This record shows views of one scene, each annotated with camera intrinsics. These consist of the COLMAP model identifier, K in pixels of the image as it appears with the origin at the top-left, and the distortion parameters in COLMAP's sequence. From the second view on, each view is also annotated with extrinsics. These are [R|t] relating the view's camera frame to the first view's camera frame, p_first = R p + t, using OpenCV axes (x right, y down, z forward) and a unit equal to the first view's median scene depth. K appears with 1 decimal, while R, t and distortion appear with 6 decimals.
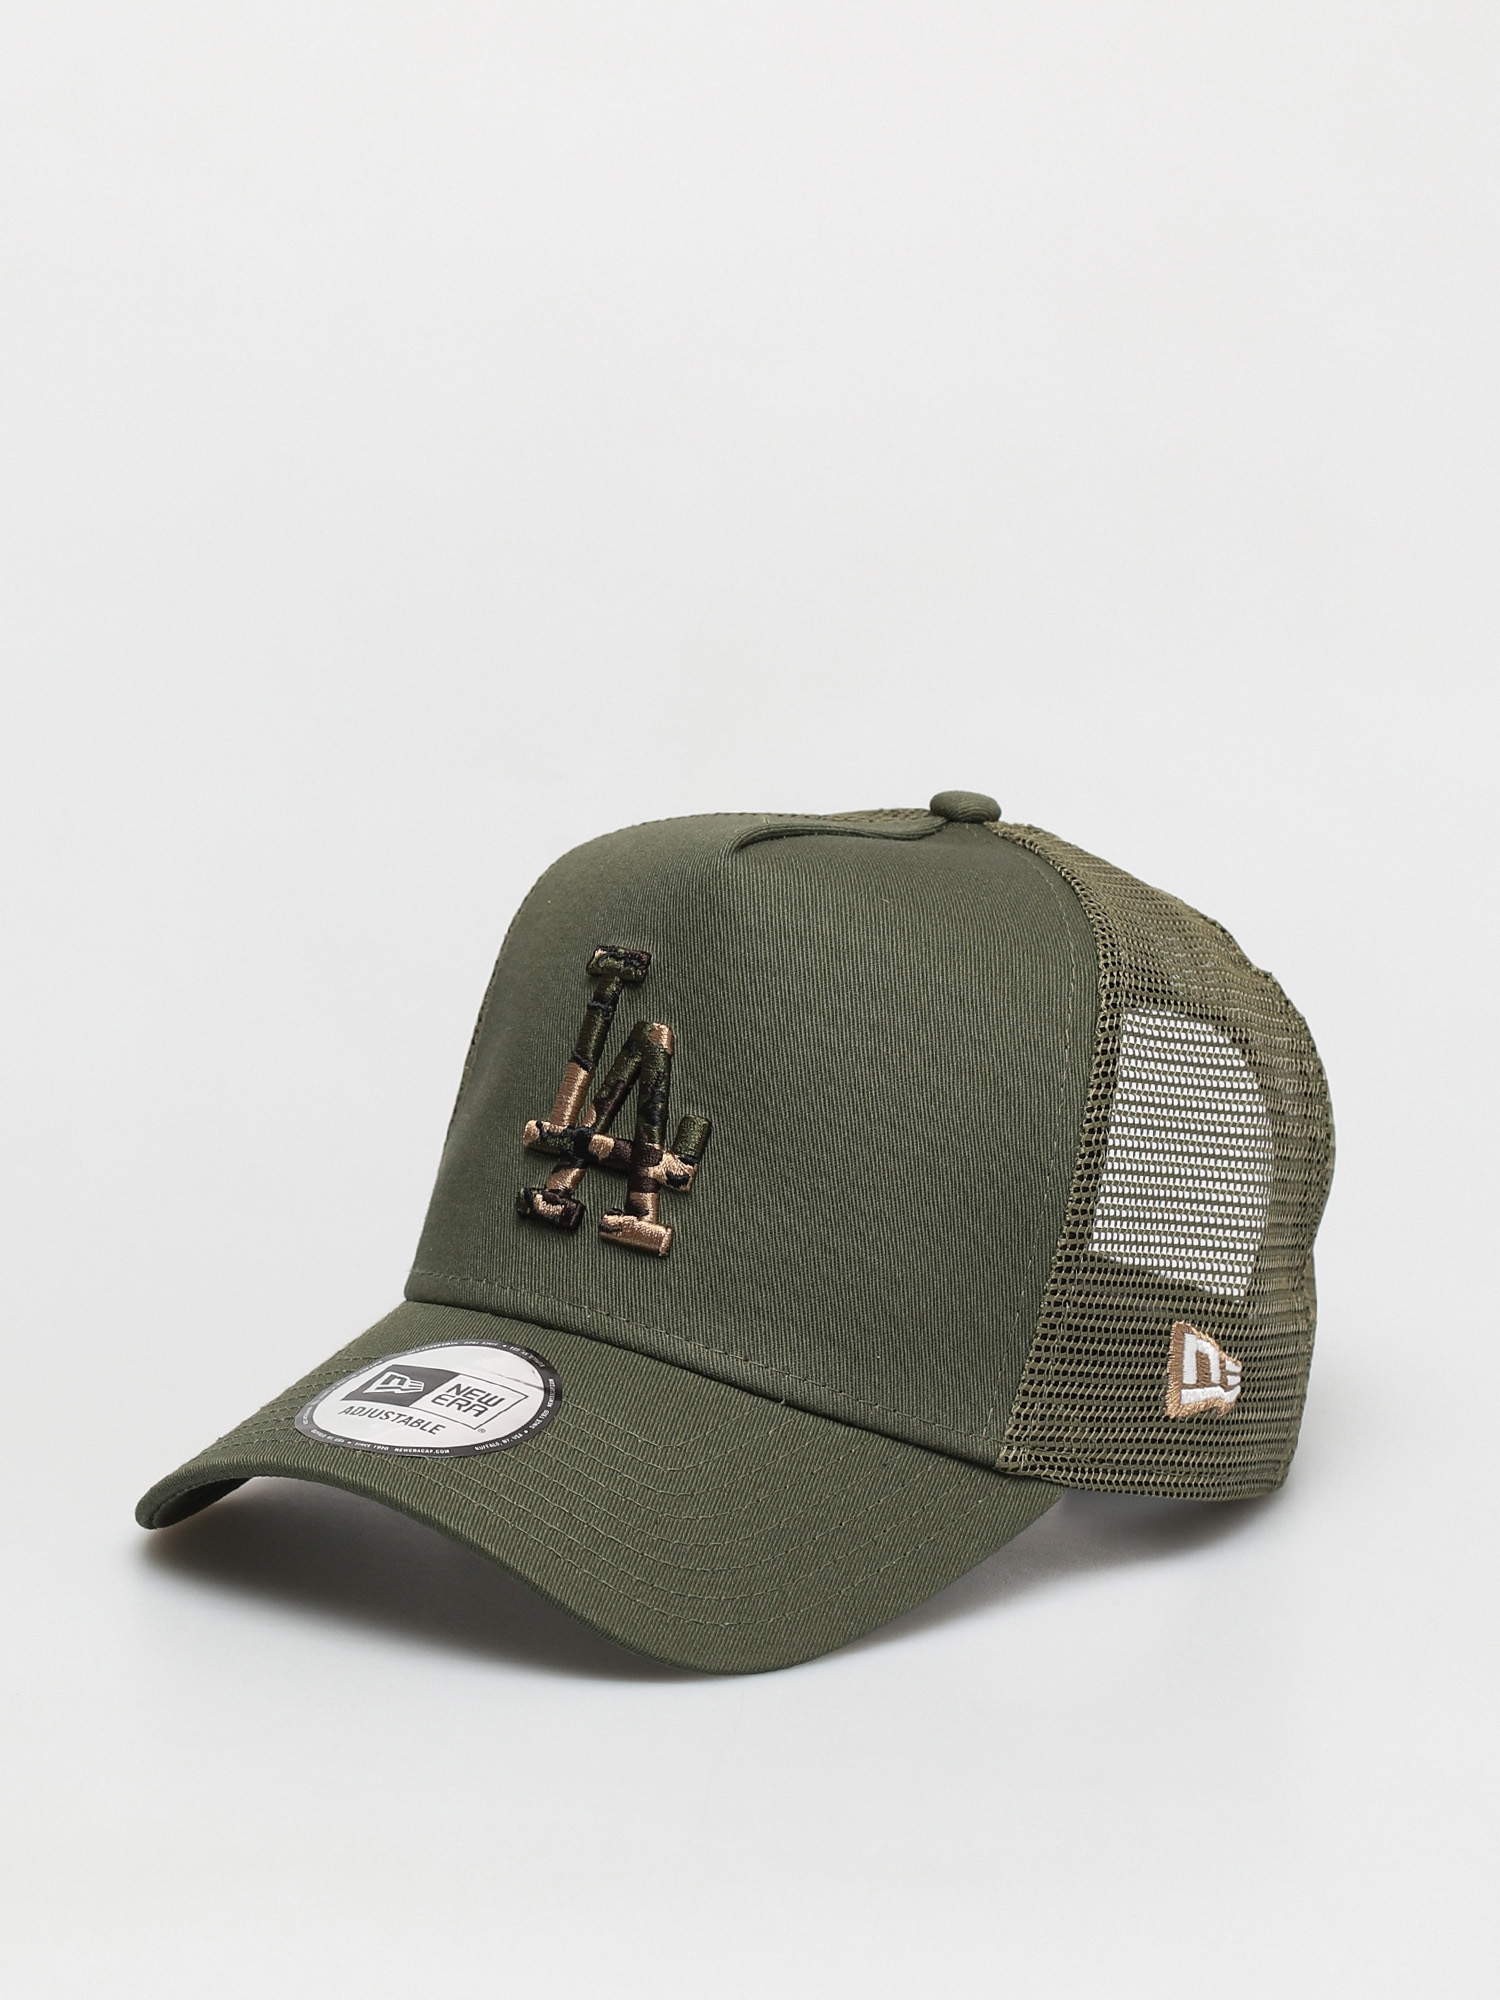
lens RADIAL K [[5627.9, 0, 746.1], [0, 5627.9, 1001.5], [0, 0, 1]] dist [0.153194, 0.000000]
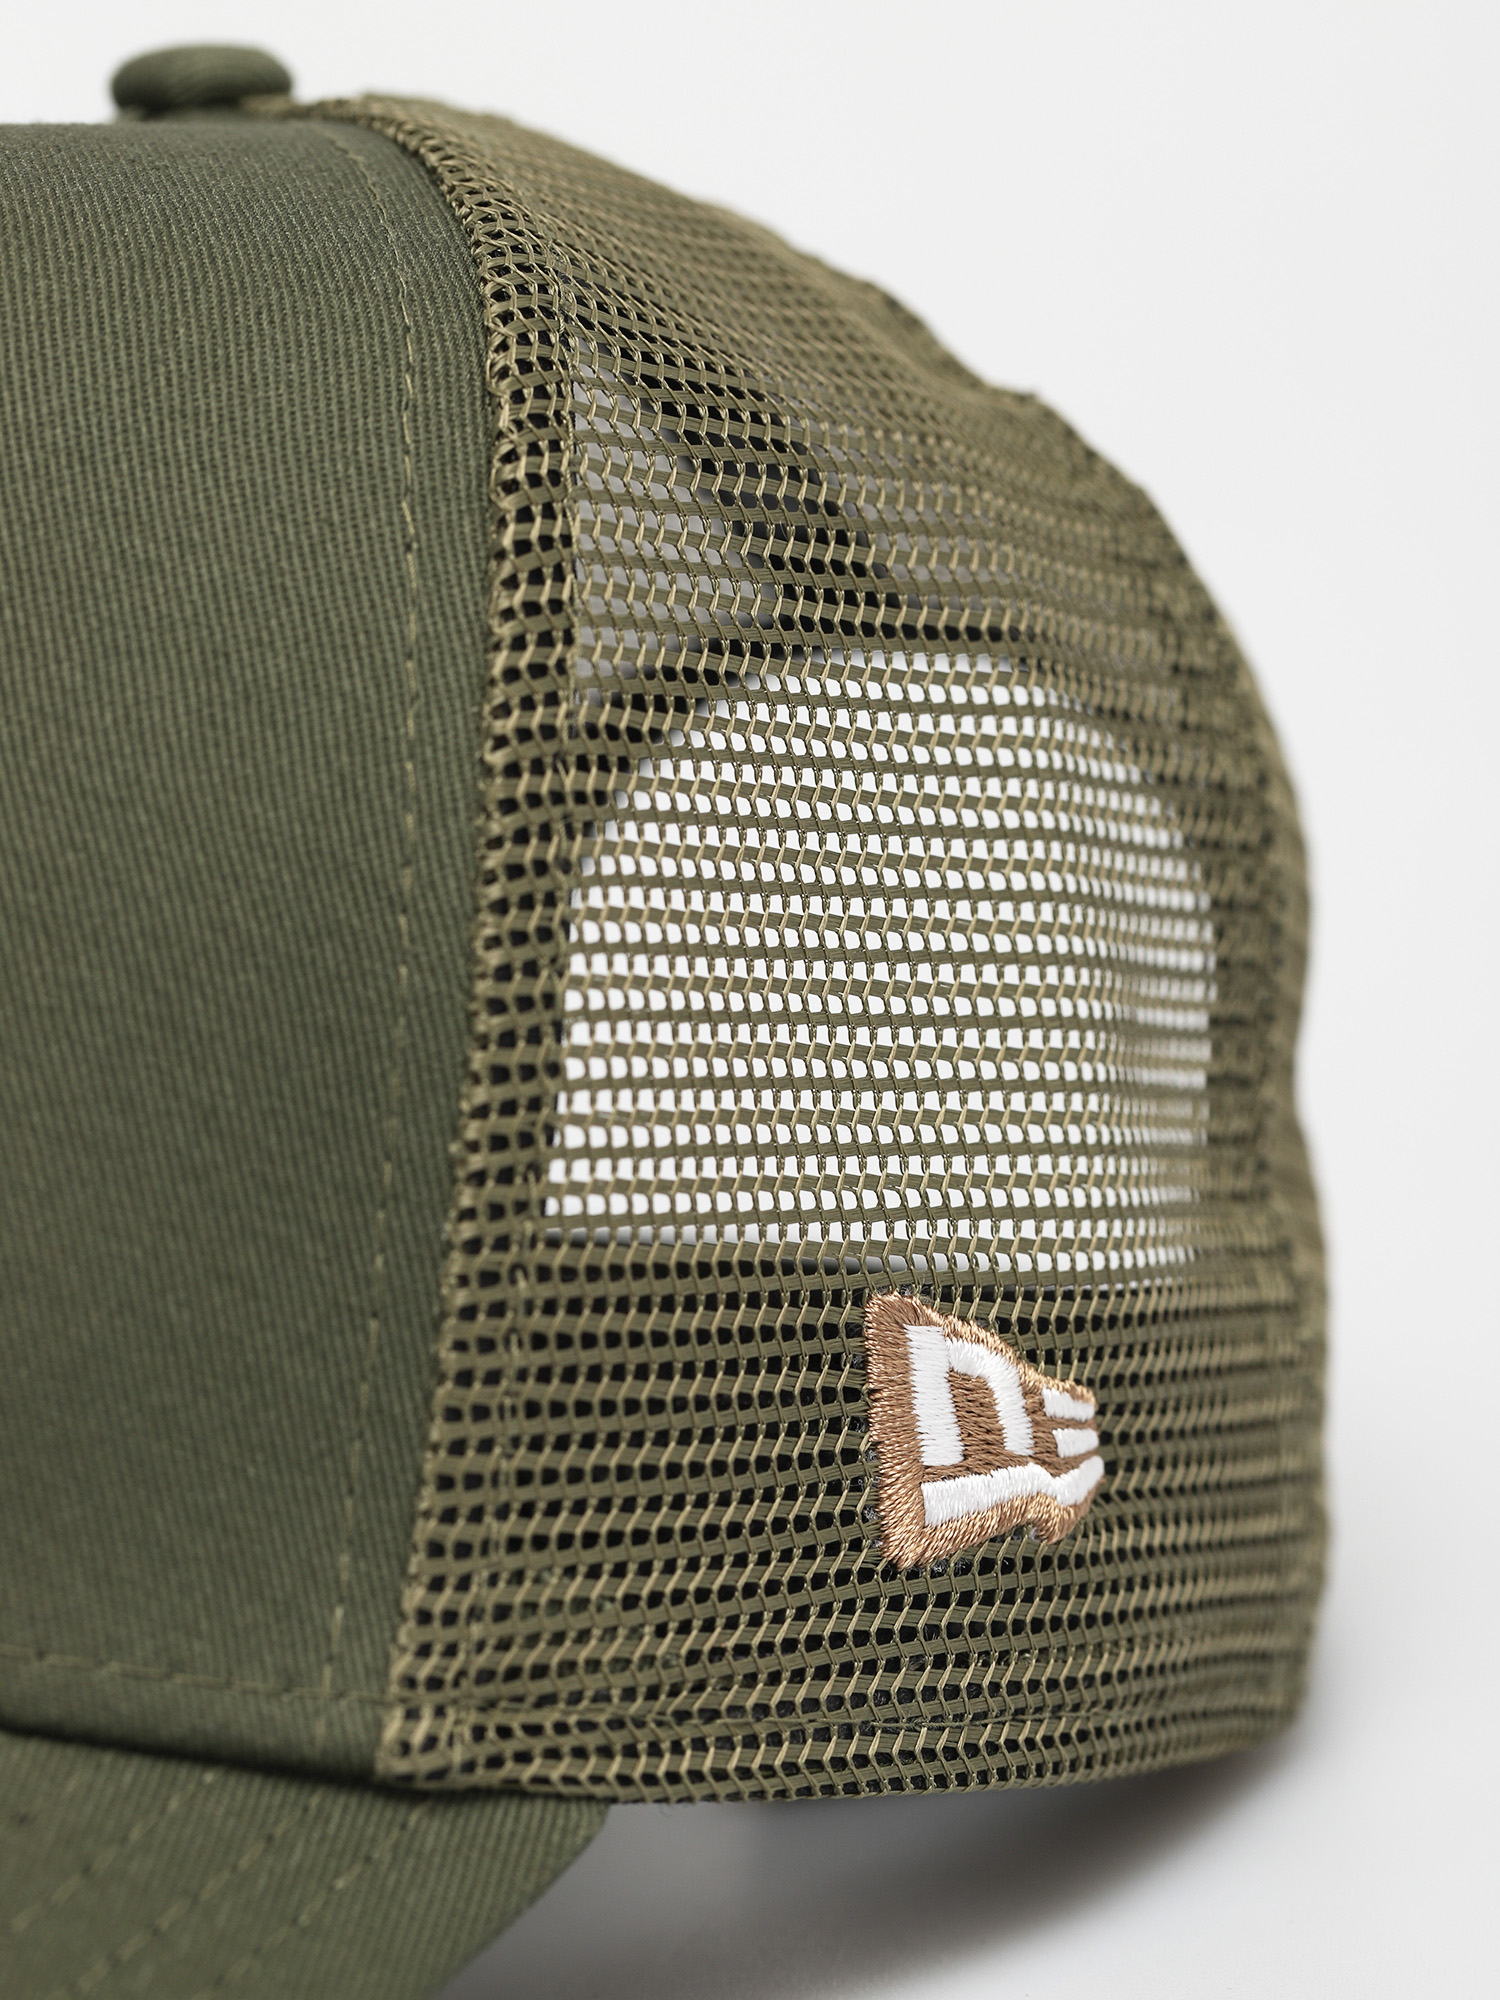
lens RADIAL K [[5627.9, 0, 752.6], [0, 5627.9, 993.6], [0, 0, 1]] dist [0.153194, 0.000000]
pose [[0.987086, -0.150708, -0.054306, 0.091954], [0.146452, 0.986347, -0.075307, 0.064375], [0.064914, 0.066381, 0.995681, 0.650525]]
